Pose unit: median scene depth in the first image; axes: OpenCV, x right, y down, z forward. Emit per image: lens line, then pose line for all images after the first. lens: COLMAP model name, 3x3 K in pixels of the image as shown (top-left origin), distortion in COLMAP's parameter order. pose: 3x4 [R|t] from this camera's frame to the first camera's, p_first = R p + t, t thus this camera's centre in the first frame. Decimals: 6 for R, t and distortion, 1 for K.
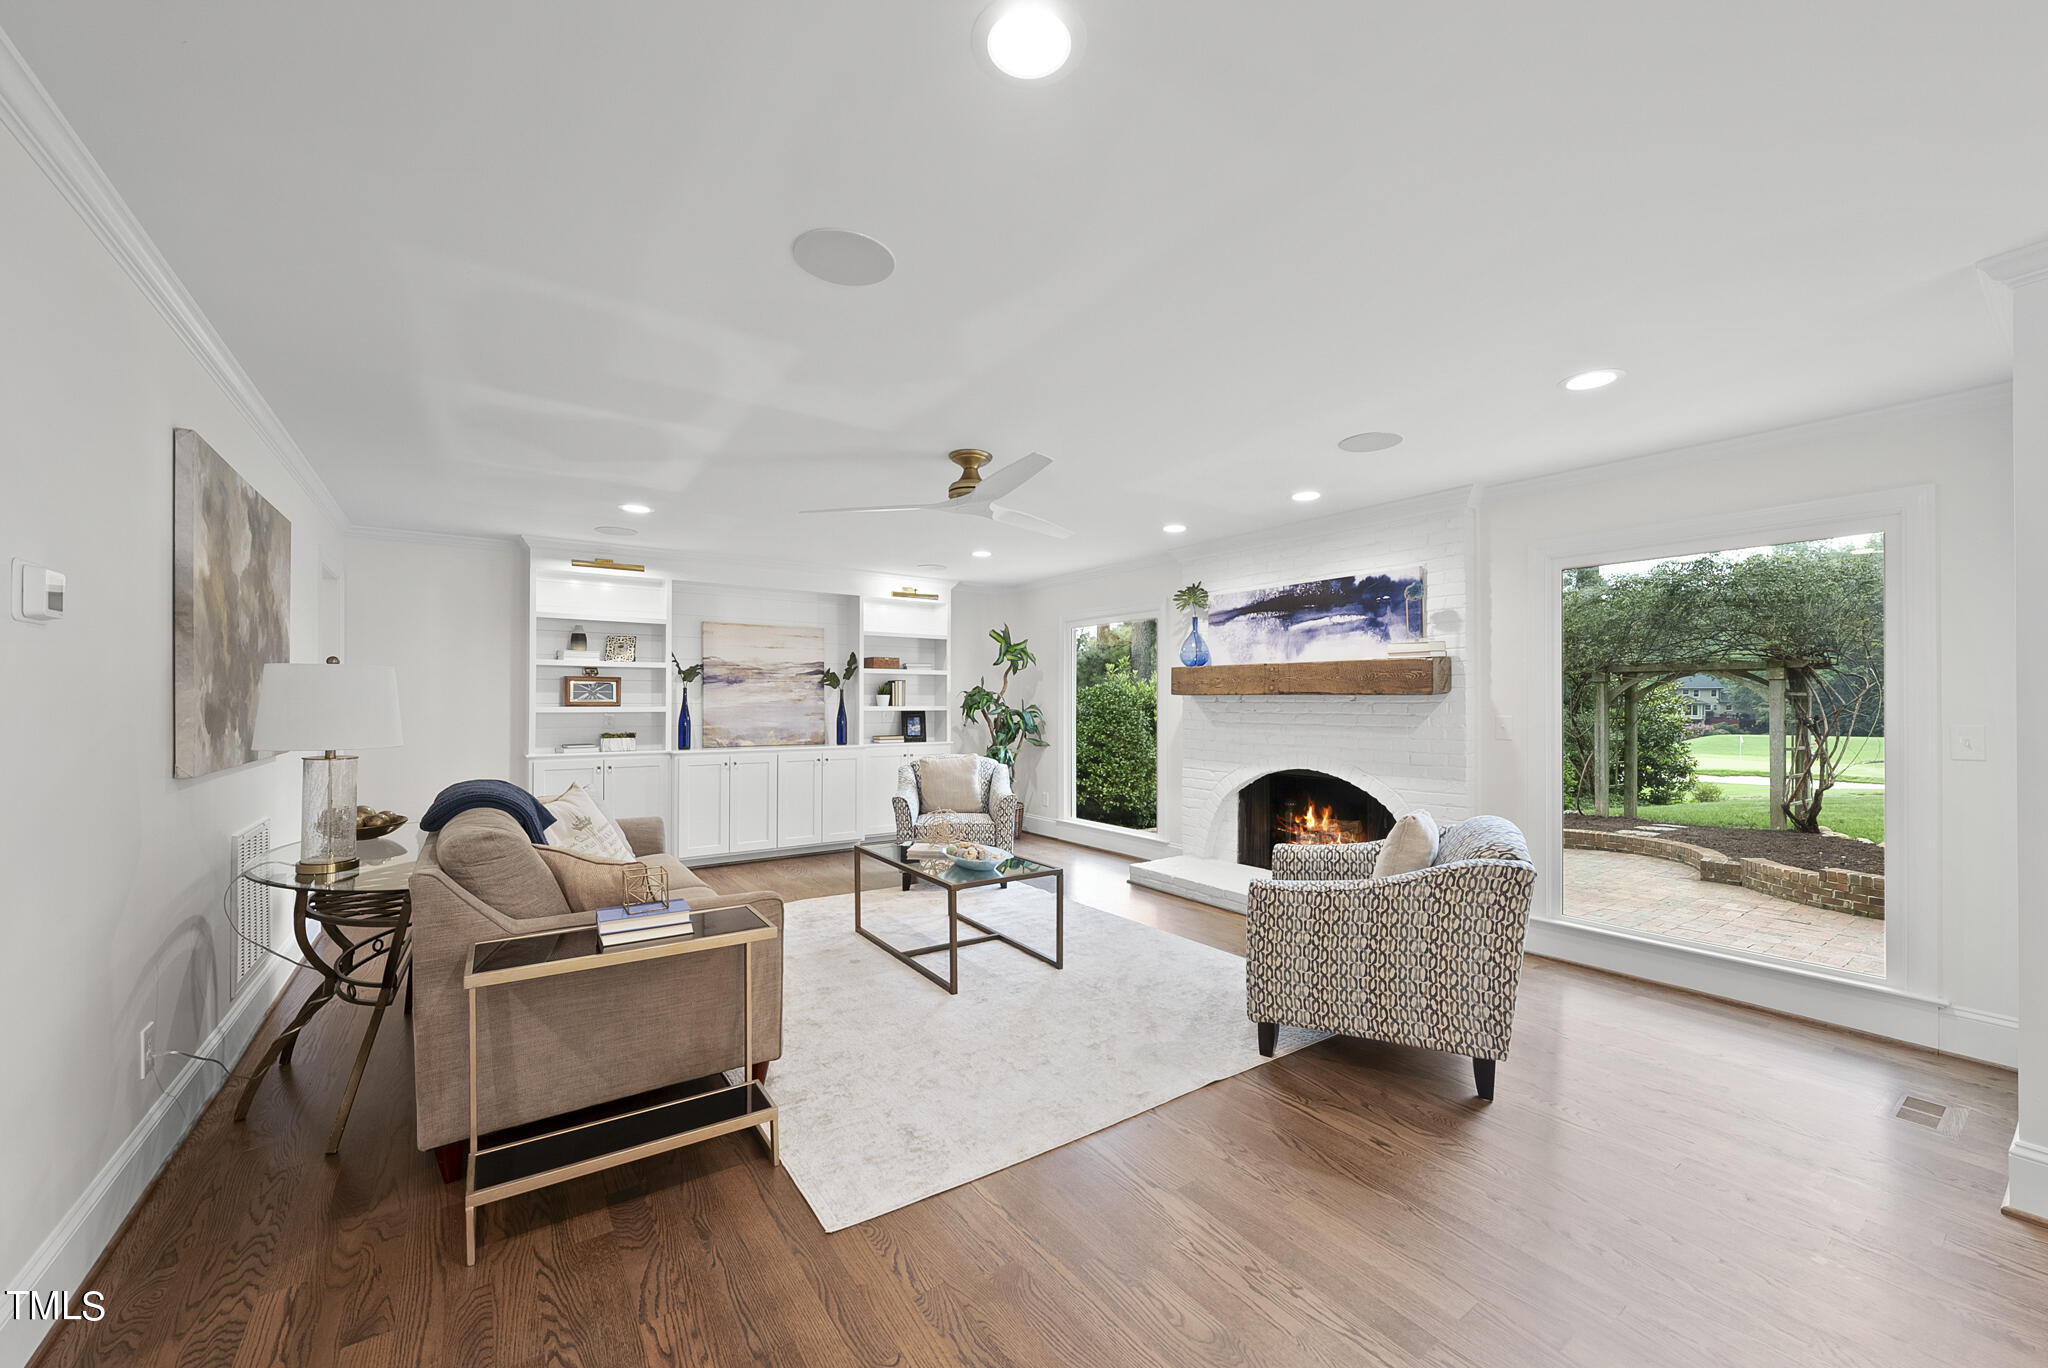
lens RADIAL K [[769.1, 0, 1016.7], [0, 769.1, 697.7], [0, 0, 1]] dist [-0.006290, 0.000476]
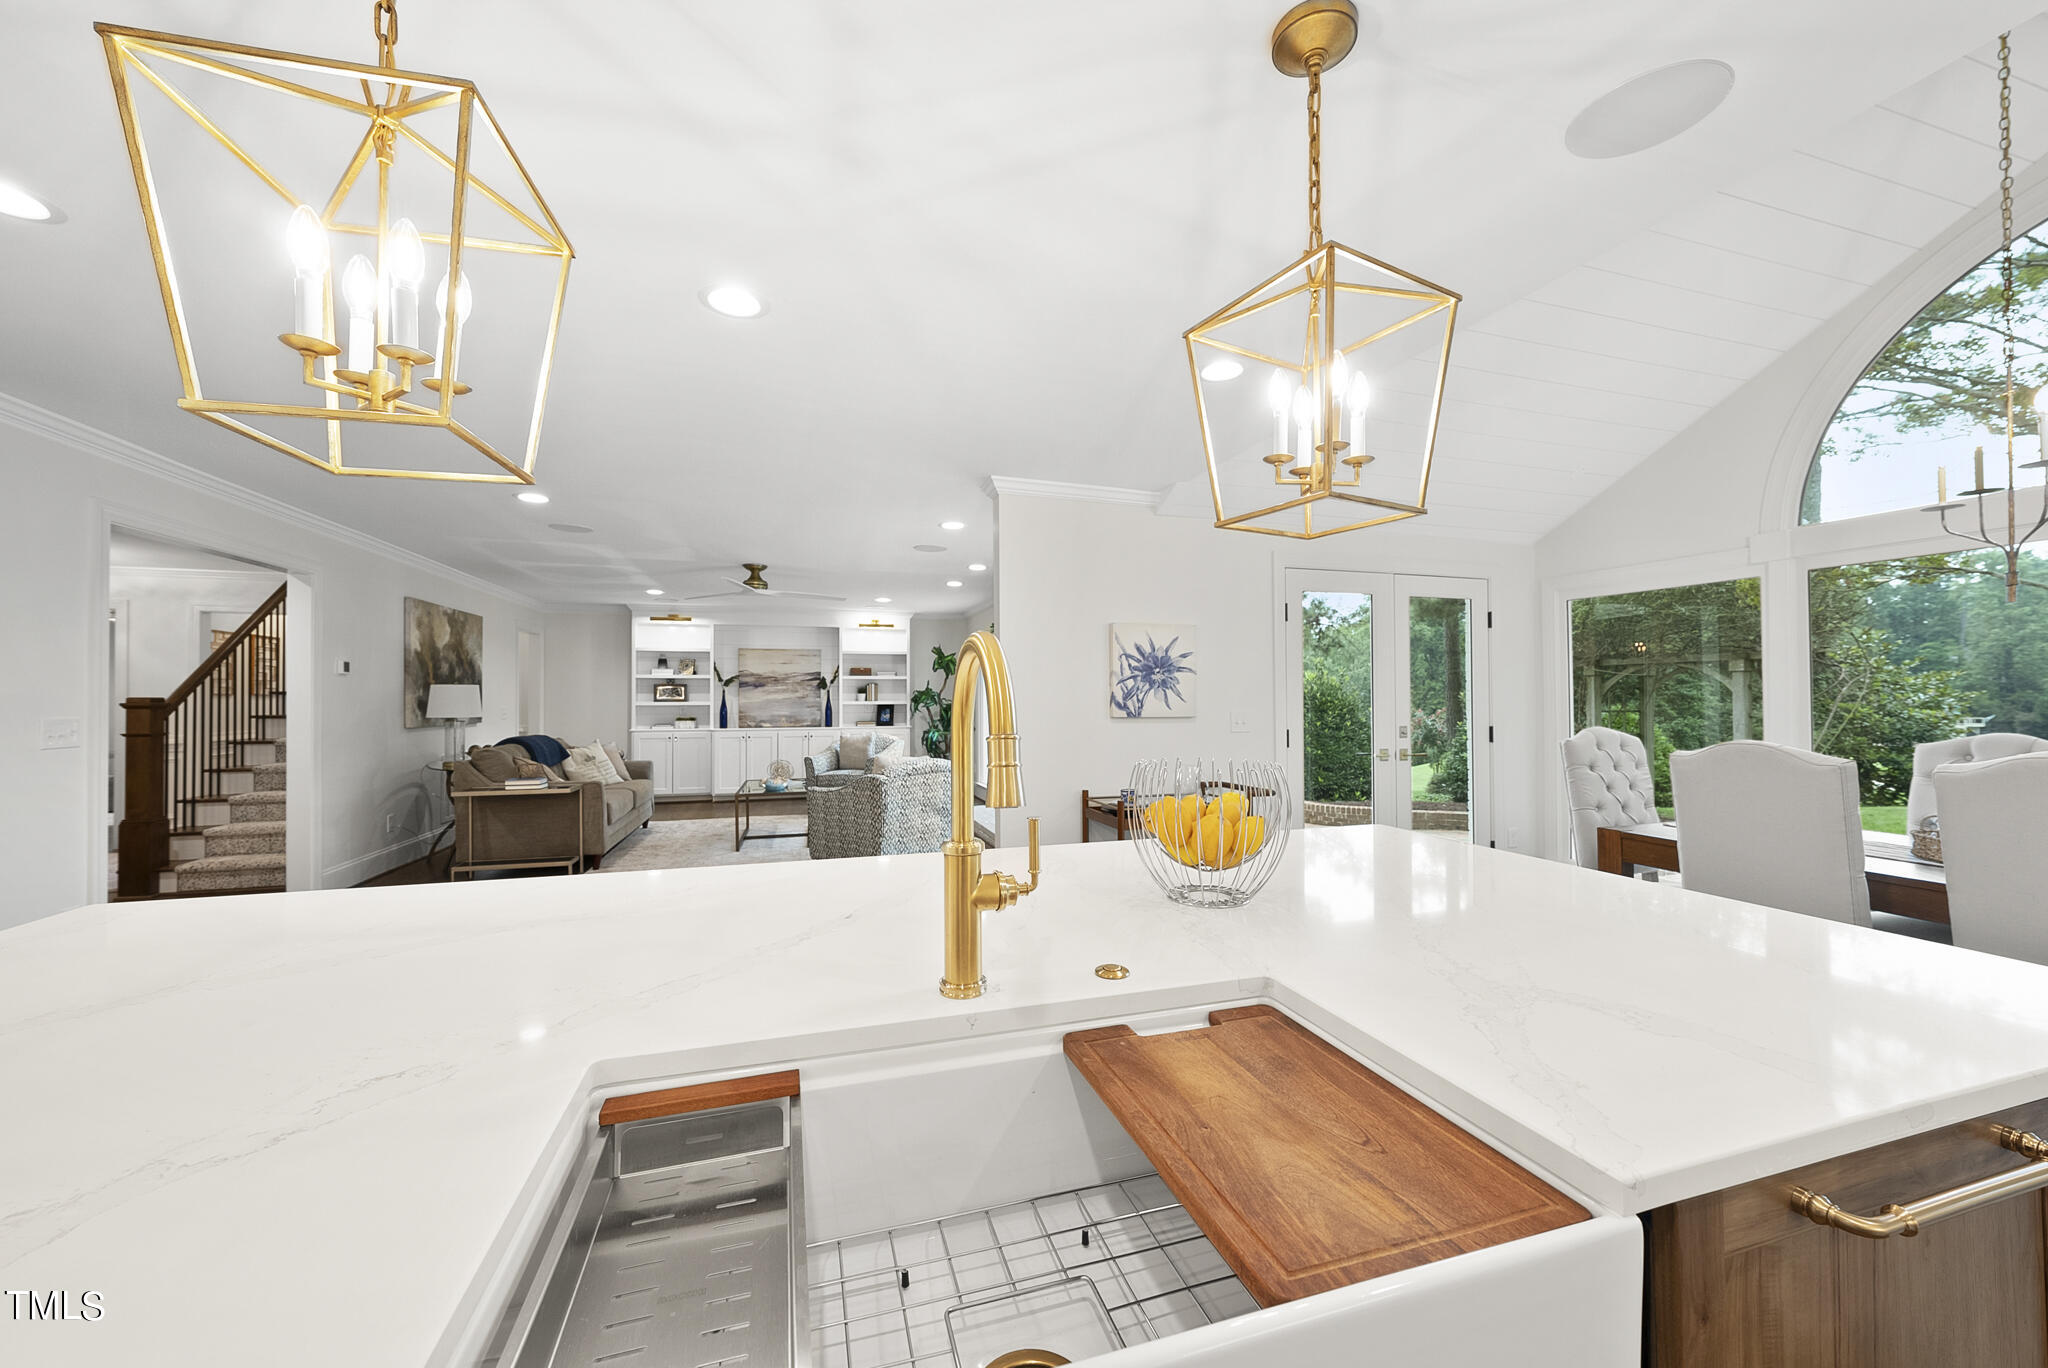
lens RADIAL K [[769.1, 0, 1034.2], [0, 769.1, 683.0], [0, 0, 1]] dist [-0.006290, 0.000476]
pose [[0.947480, -0.010569, -0.319641, 0.813045], [0.005636, 0.999850, -0.016354, 0.002749], [0.319766, 0.013694, 0.947398, -0.371929]]
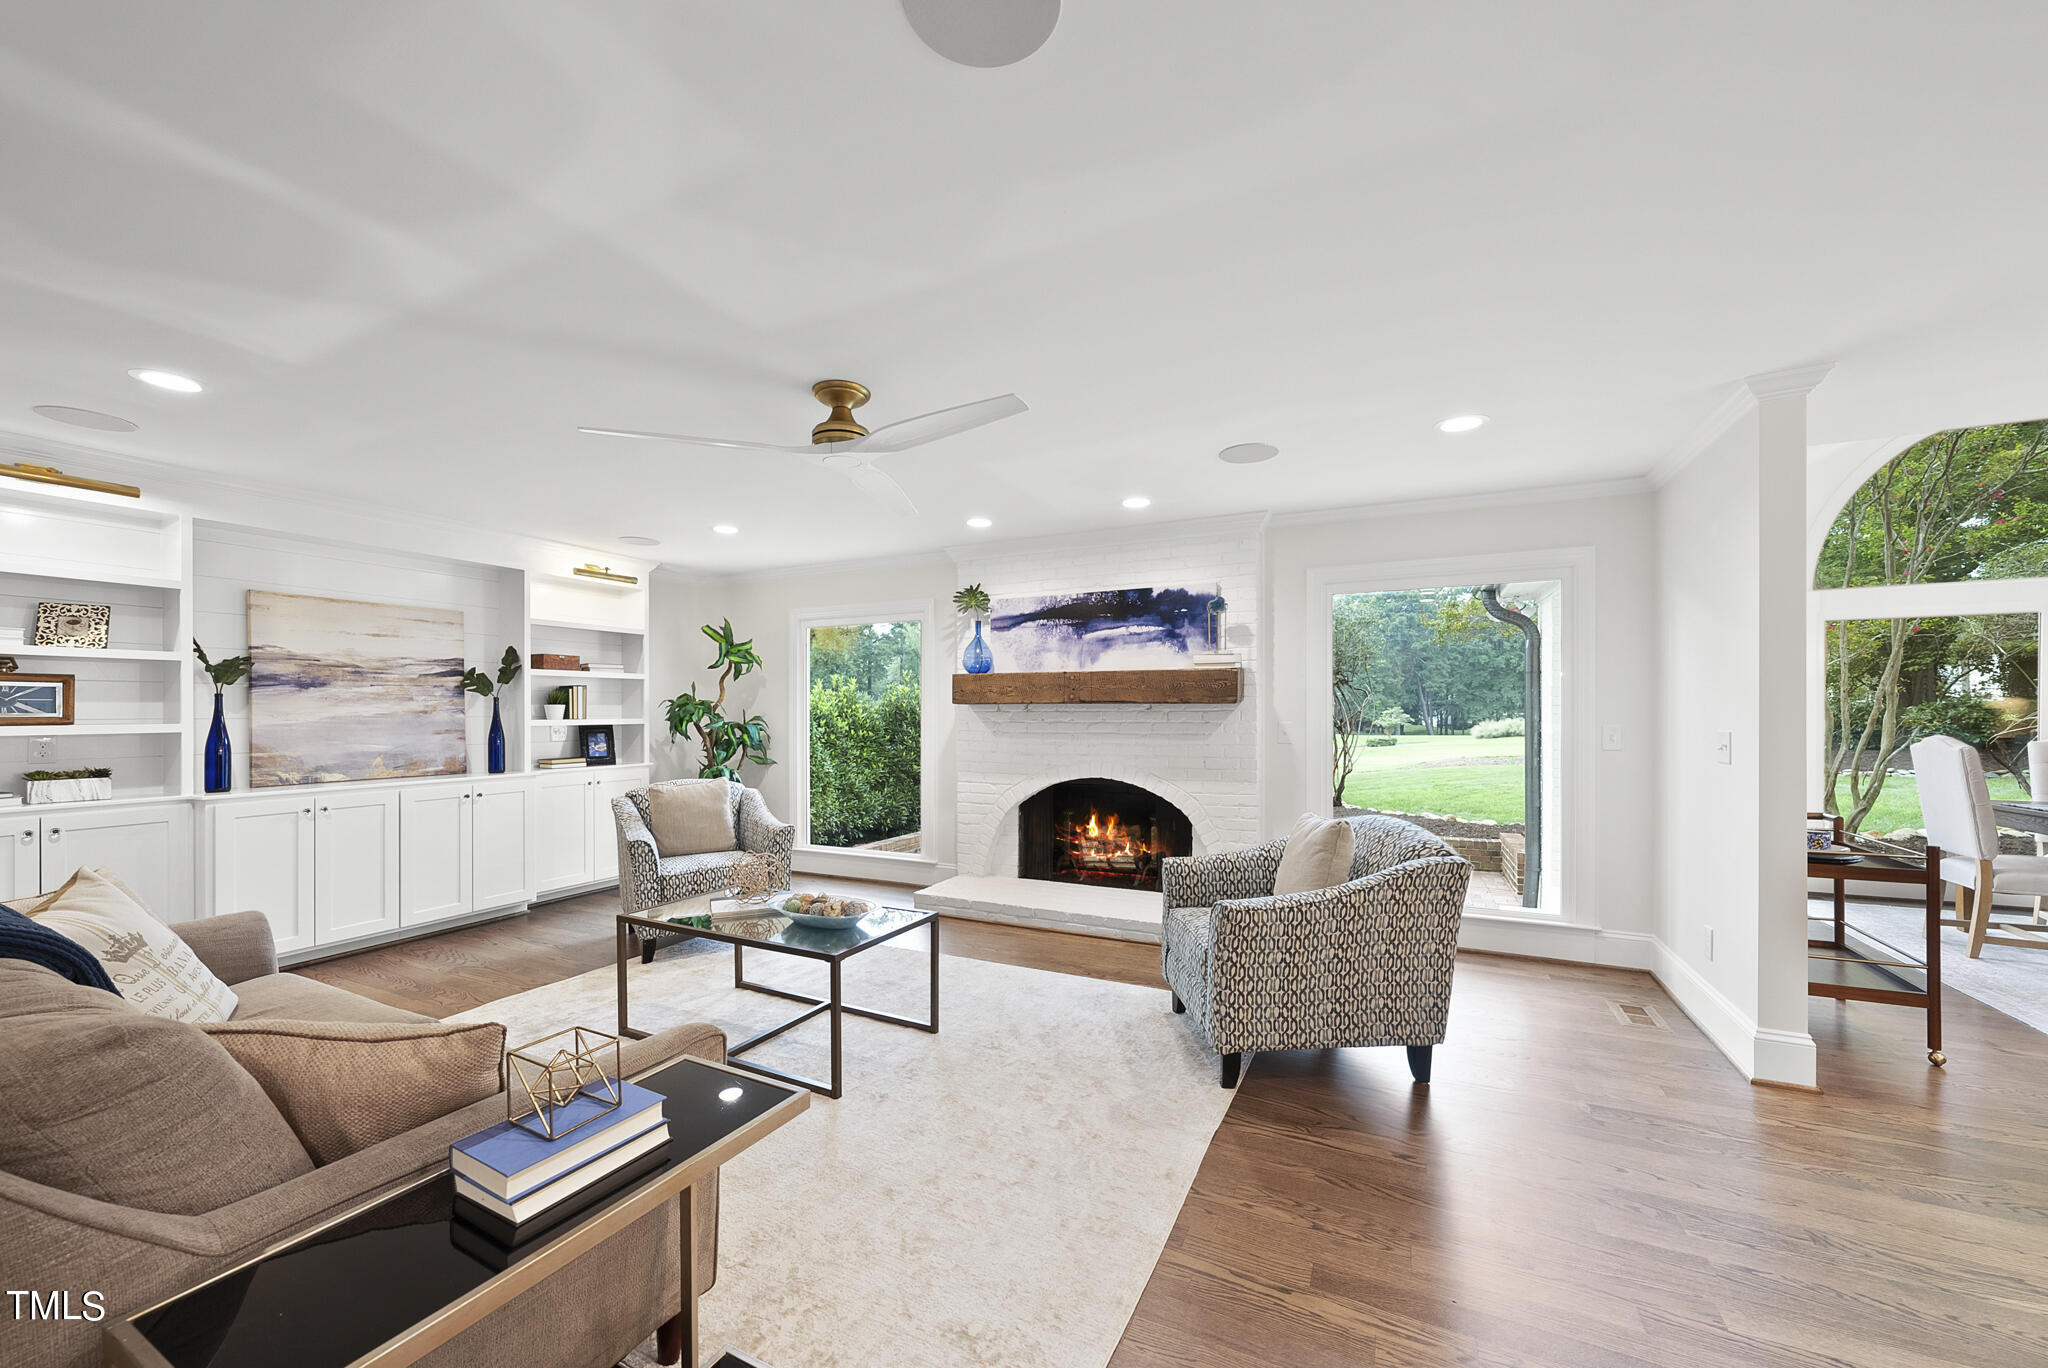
lens RADIAL K [[769.1, 0, 1020.9], [0, 769.1, 713.2], [0, 0, 1]] dist [-0.006290, 0.000476]
pose [[0.875883, -0.006445, 0.482480, -0.184868], [0.003044, 0.999965, 0.007832, 0.000506], [-0.482513, -0.005391, 0.875872, 0.162127]]
